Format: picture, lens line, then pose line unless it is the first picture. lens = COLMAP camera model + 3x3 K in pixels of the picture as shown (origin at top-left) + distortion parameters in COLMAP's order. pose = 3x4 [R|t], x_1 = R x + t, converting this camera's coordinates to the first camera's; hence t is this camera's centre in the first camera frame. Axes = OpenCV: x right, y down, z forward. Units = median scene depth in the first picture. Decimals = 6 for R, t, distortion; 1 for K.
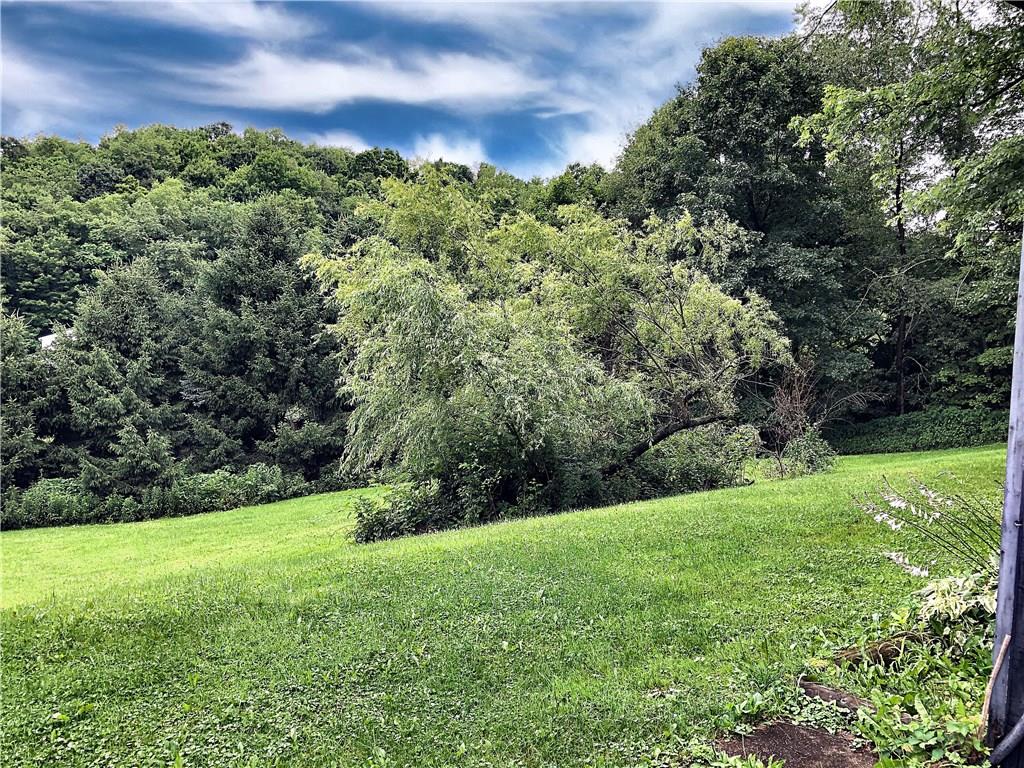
lens RADIAL K [[848.3, 0, 515.7], [0, 848.3, 376.2], [0, 0, 1]] dist [0.056831, -0.060678]
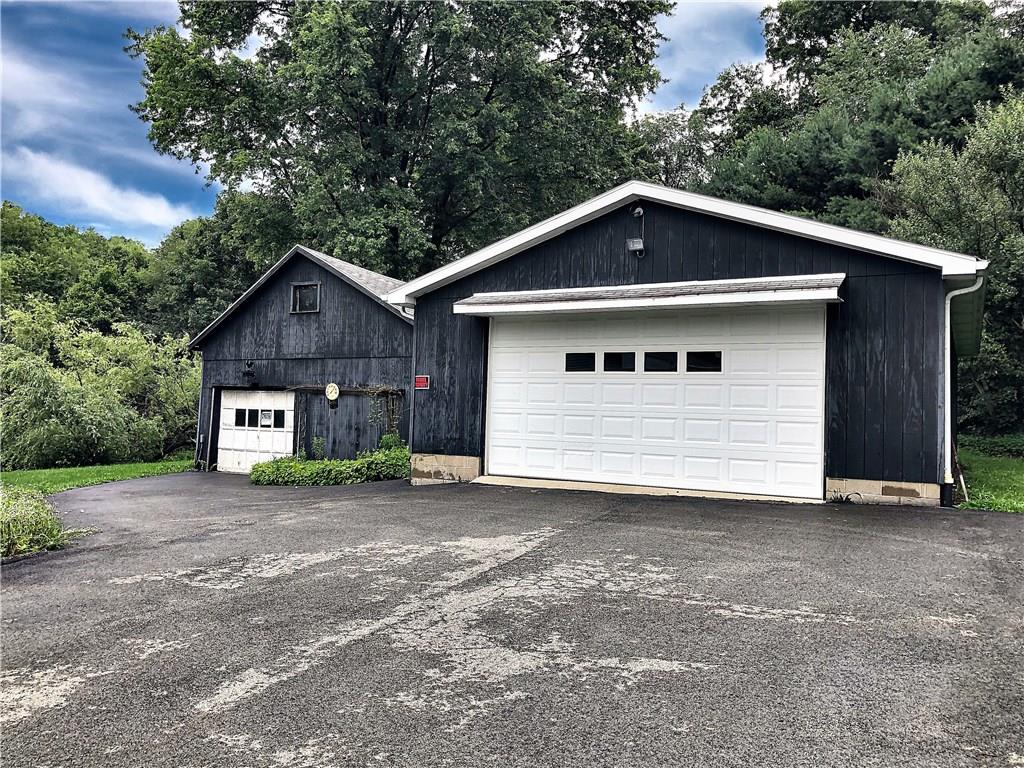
lens RADIAL K [[848.3, 0, 508.2], [0, 848.3, 380.5], [0, 0, 1]] dist [0.056831, -0.060678]
pose [[0.872497, 0.030868, 0.487643, -0.107518], [-0.004379, 0.998456, -0.055368, 0.018622], [-0.488599, 0.046173, 0.871286, -1.056369]]
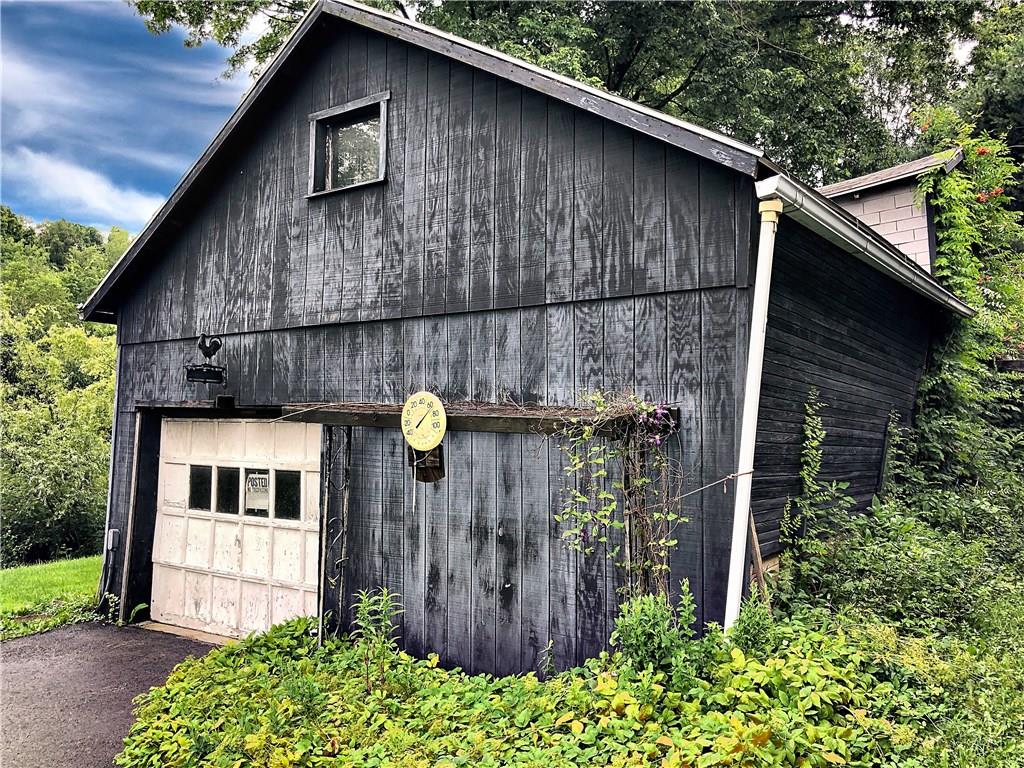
lens RADIAL K [[848.3, 0, 507.0], [0, 848.3, 381.8], [0, 0, 1]] dist [0.056831, -0.060678]
pose [[0.927079, 0.023971, 0.374100, 0.122966], [0.004606, 0.997150, -0.075308, -0.014838], [-0.374839, 0.071540, 0.924326, -0.347121]]
